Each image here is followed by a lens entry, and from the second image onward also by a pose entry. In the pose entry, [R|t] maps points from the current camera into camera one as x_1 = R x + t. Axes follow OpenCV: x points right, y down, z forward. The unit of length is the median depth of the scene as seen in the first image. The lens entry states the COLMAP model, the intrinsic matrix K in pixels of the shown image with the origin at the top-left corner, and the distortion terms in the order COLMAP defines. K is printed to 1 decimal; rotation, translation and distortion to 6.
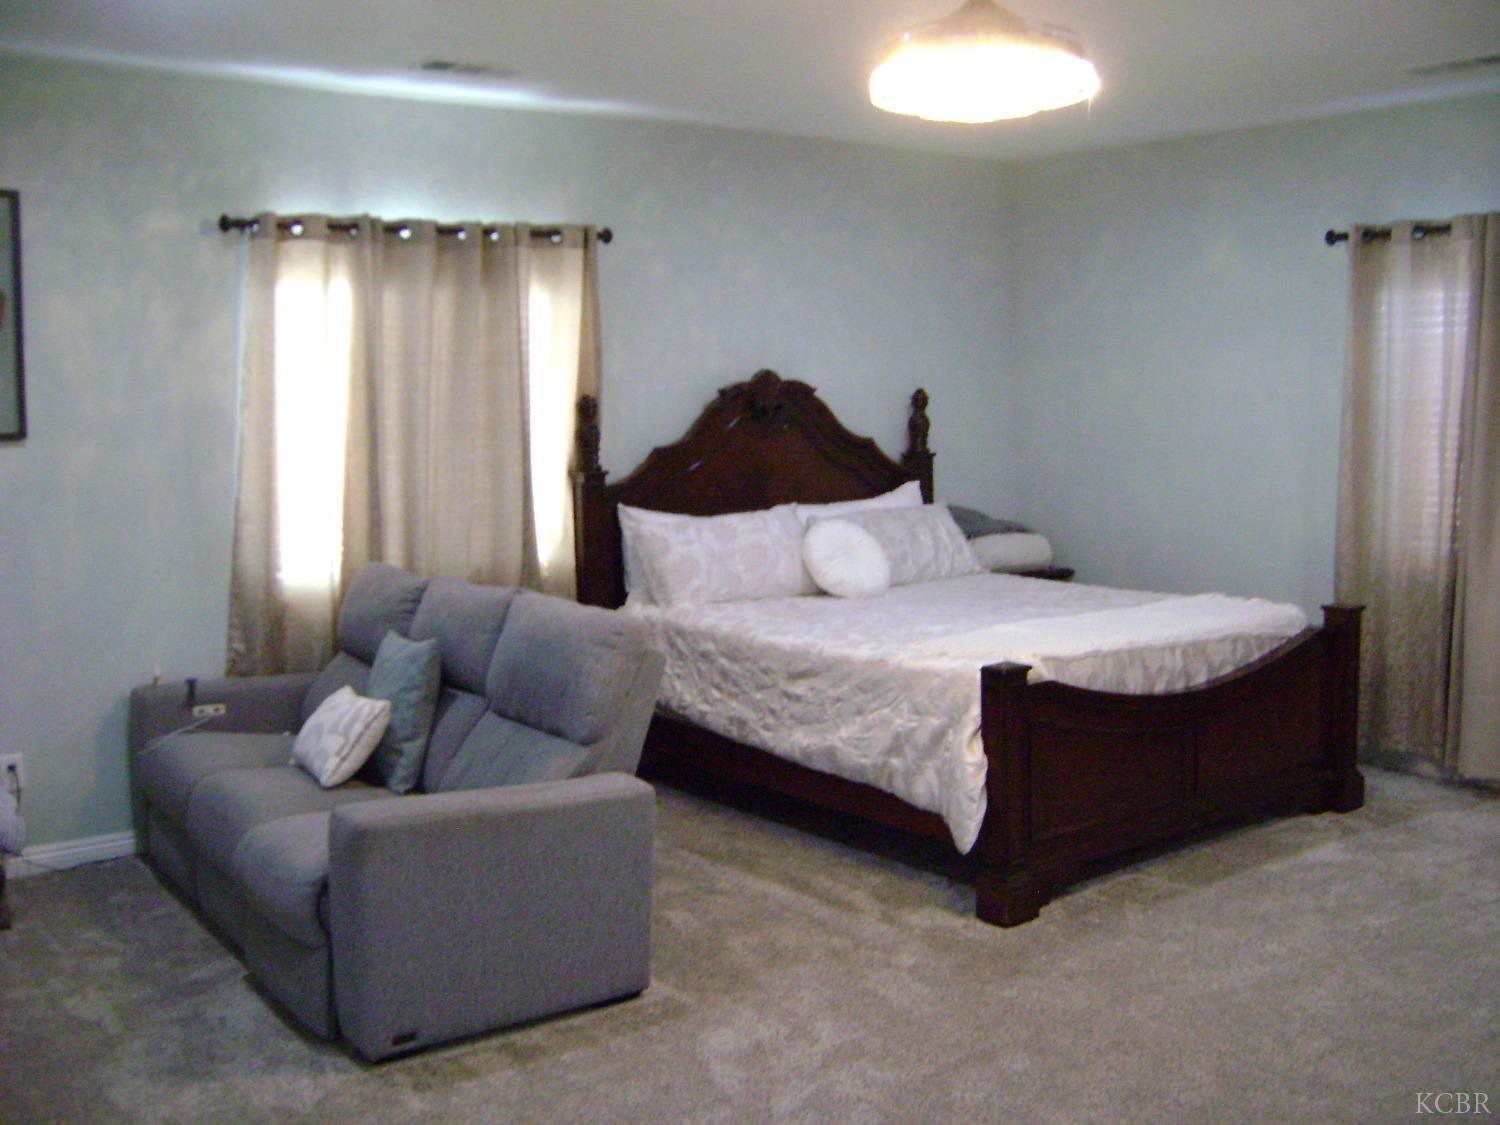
lens RADIAL K [[1530.9, 0, 750.0], [0, 1530.9, 562.5], [0, 0, 1]] dist [-0.155453, 0.107448]
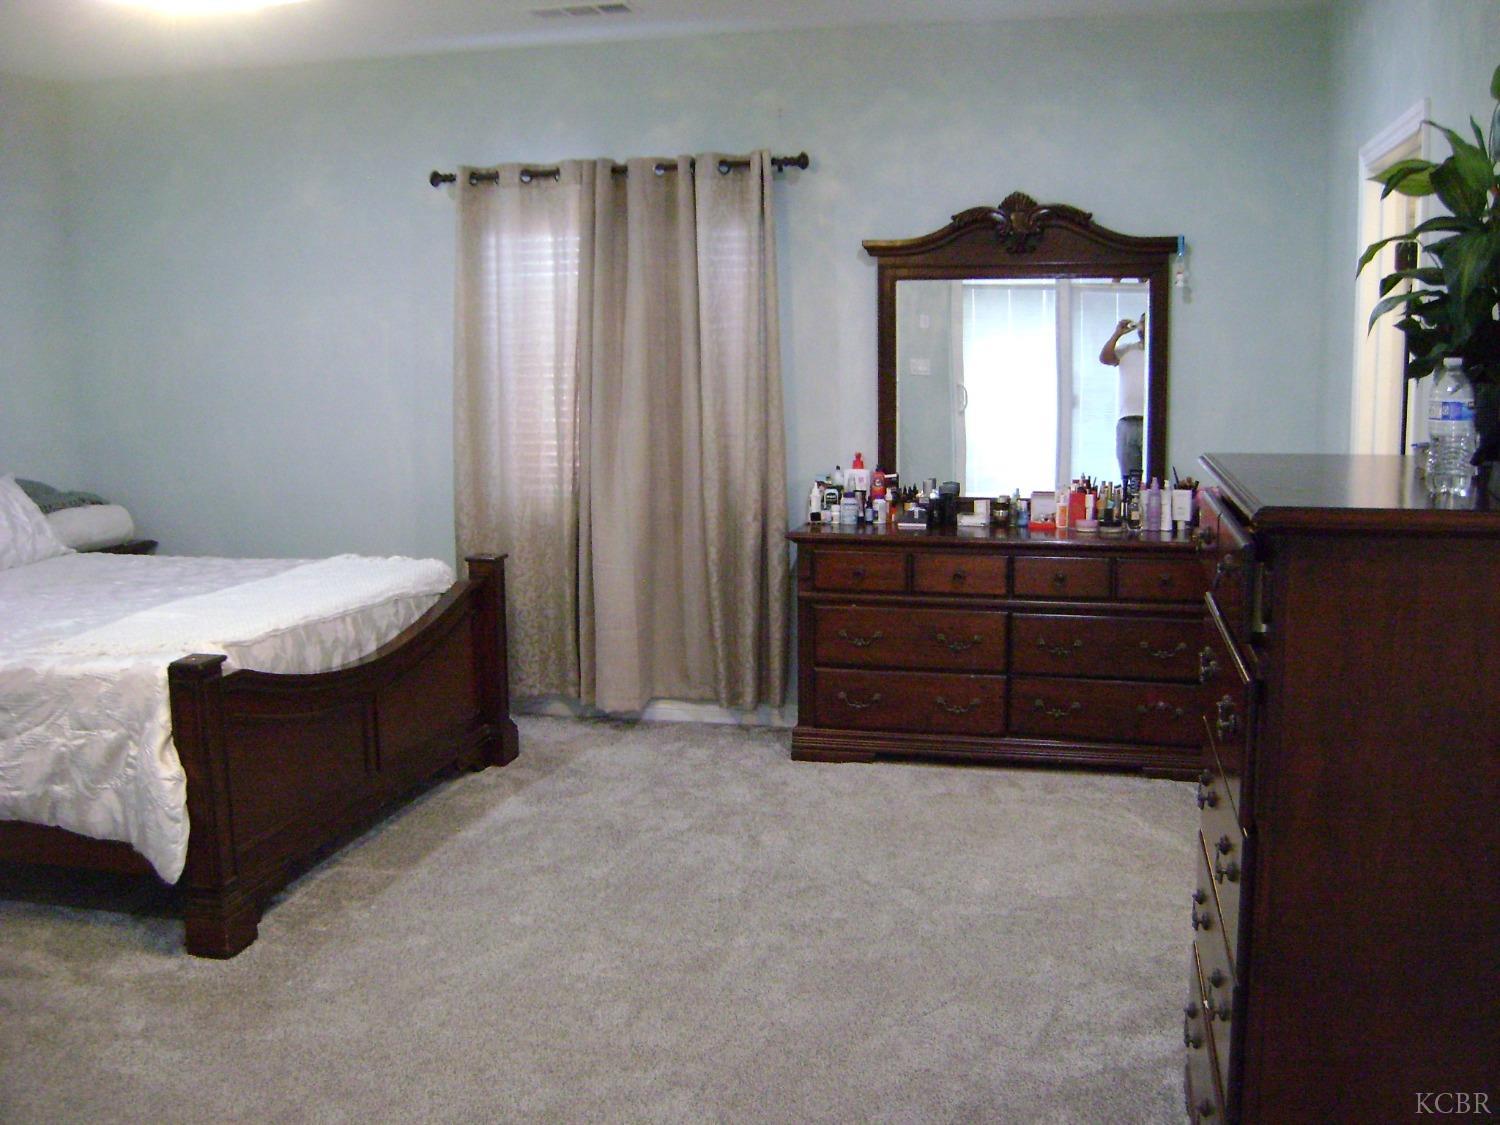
lens RADIAL K [[1530.9, 0, 750.0], [0, 1530.9, 562.5], [0, 0, 1]] dist [-0.155453, 0.107448]
pose [[0.781507, -0.087585, 0.617718, -0.096152], [0.068683, 0.996157, 0.054349, -0.010201], [-0.620104, -0.000047, 0.784519, 0.127715]]
